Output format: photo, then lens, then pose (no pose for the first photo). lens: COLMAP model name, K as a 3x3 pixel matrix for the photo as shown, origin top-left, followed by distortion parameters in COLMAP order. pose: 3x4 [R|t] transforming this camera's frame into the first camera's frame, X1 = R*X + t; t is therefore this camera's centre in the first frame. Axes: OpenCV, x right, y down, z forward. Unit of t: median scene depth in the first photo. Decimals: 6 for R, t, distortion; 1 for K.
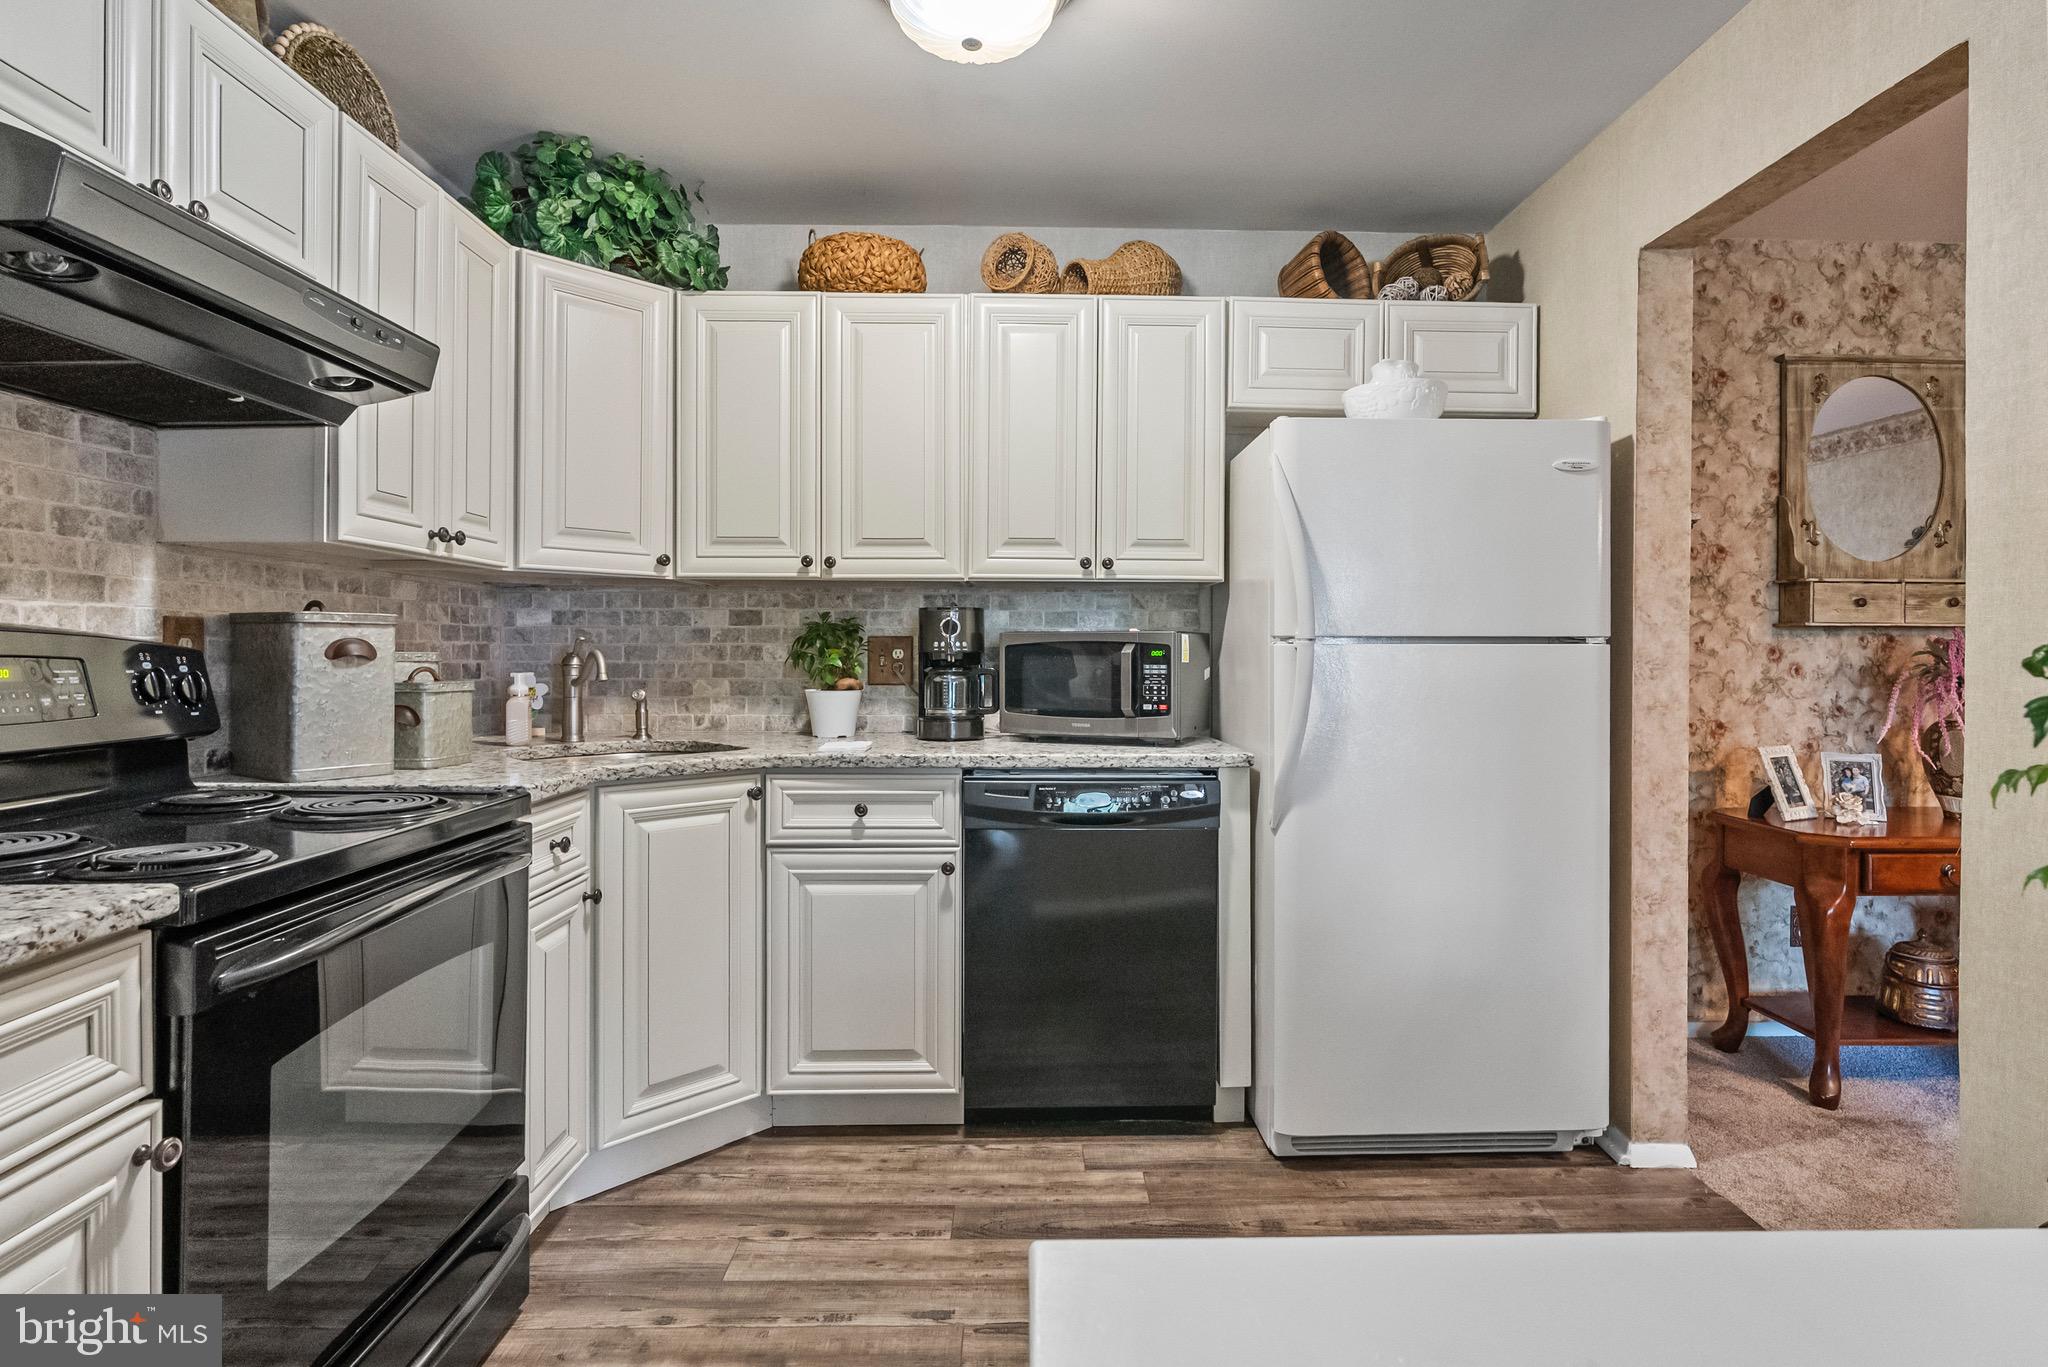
lens RADIAL K [[1045.8, 0, 1036.5], [0, 1045.8, 643.9], [0, 0, 1]] dist [-0.003162, 0.001055]
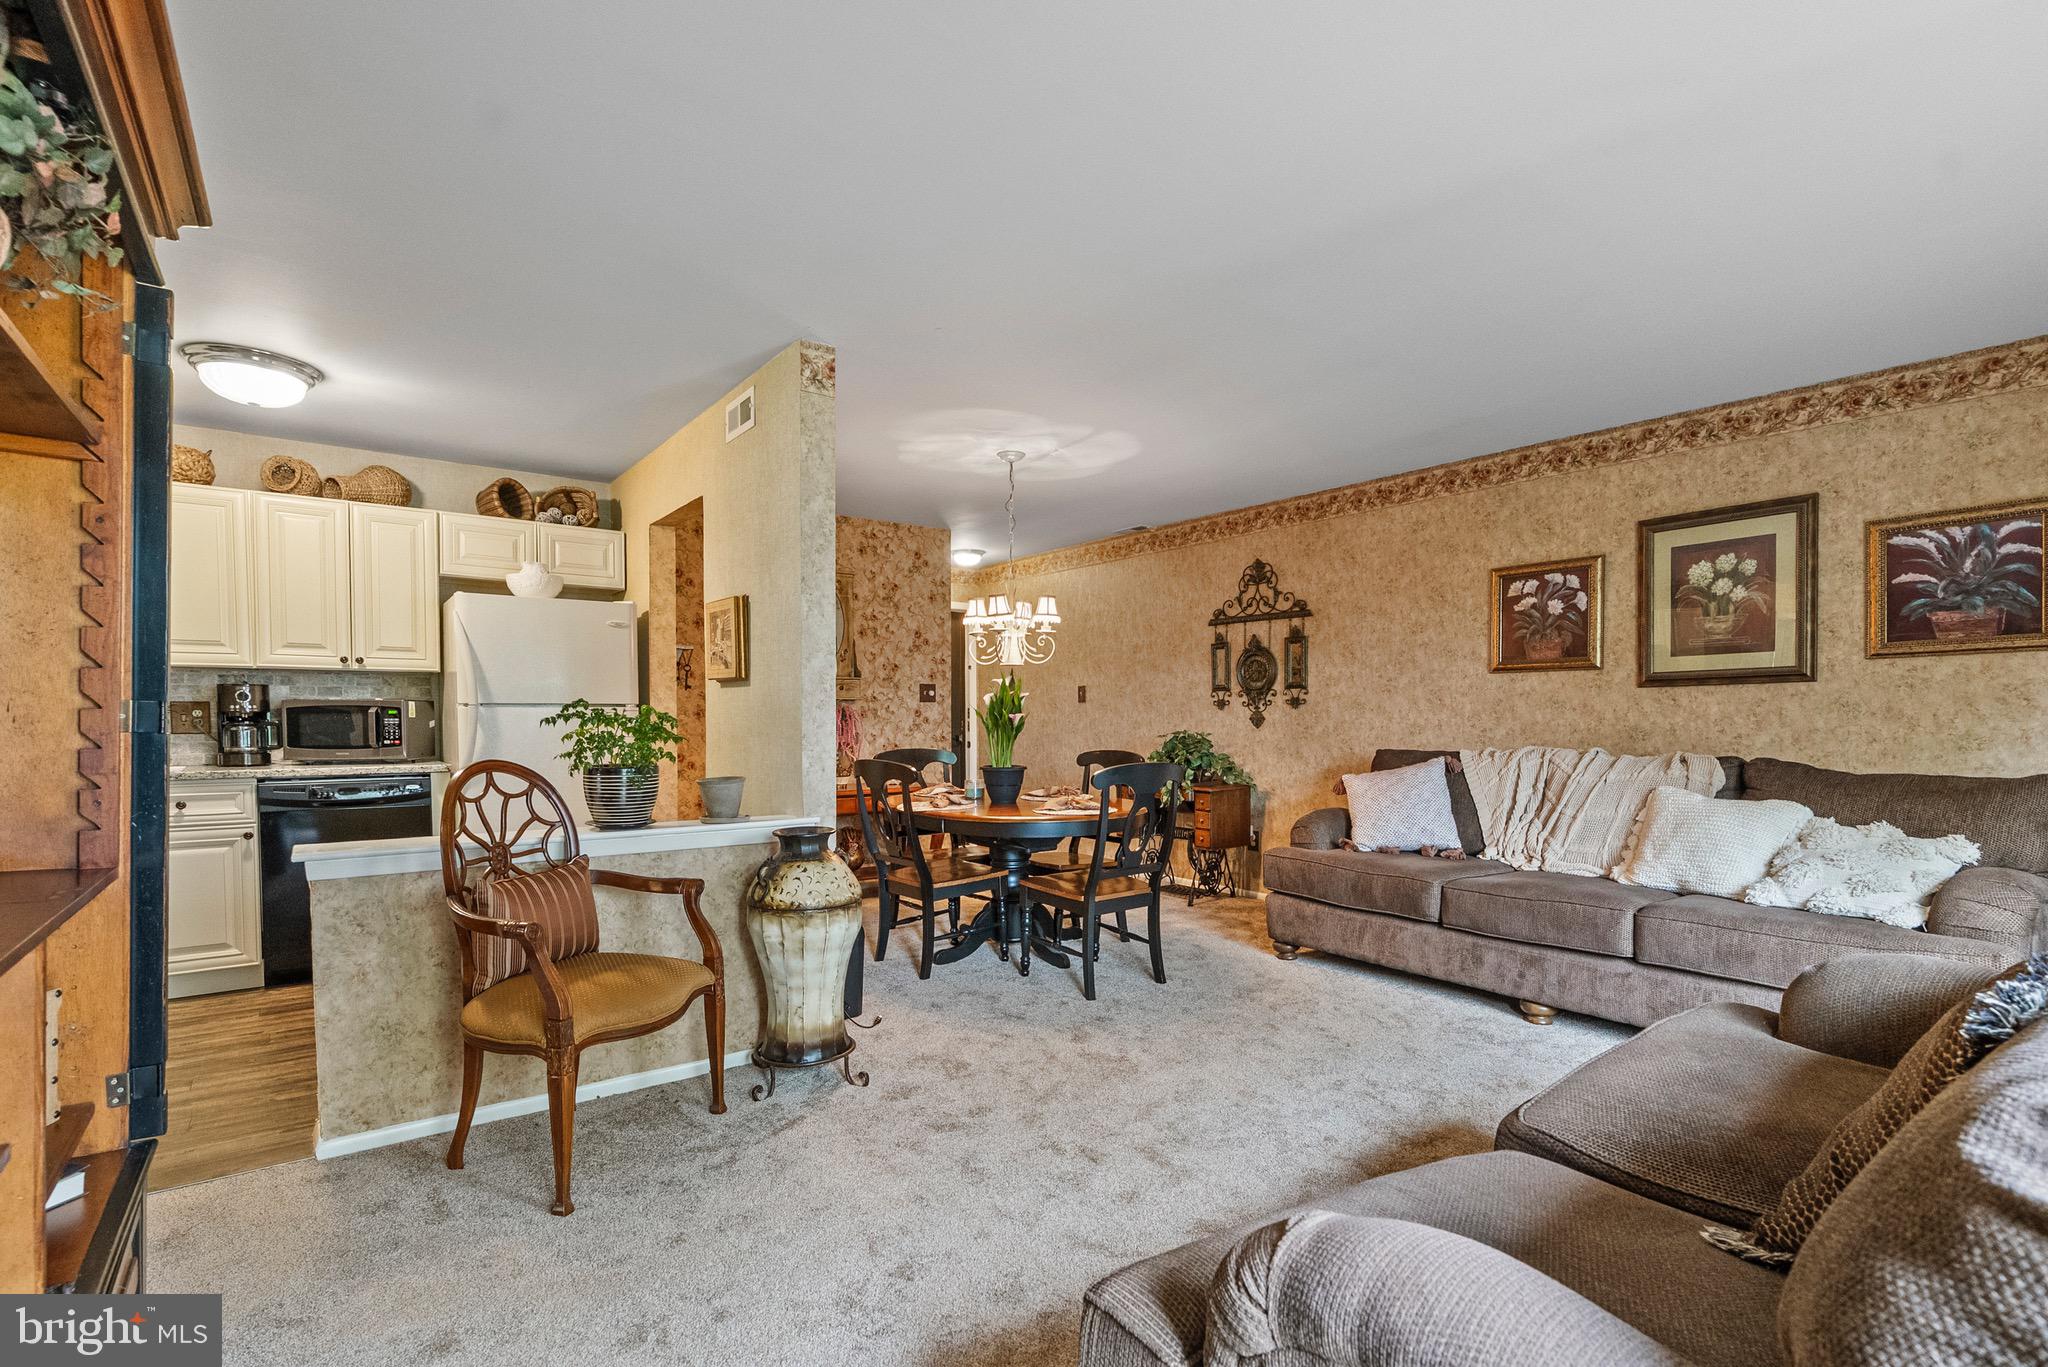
lens RADIAL K [[941.1, 0, 1001.0], [0, 941.1, 749.6], [0, 0, 1]] dist [-0.004693, 0.000655]
pose [[0.814856, -0.022091, 0.579243, 0.029490], [-0.000830, 0.999228, 0.039275, 0.008431], [-0.579663, -0.032484, 0.814208, -0.859571]]
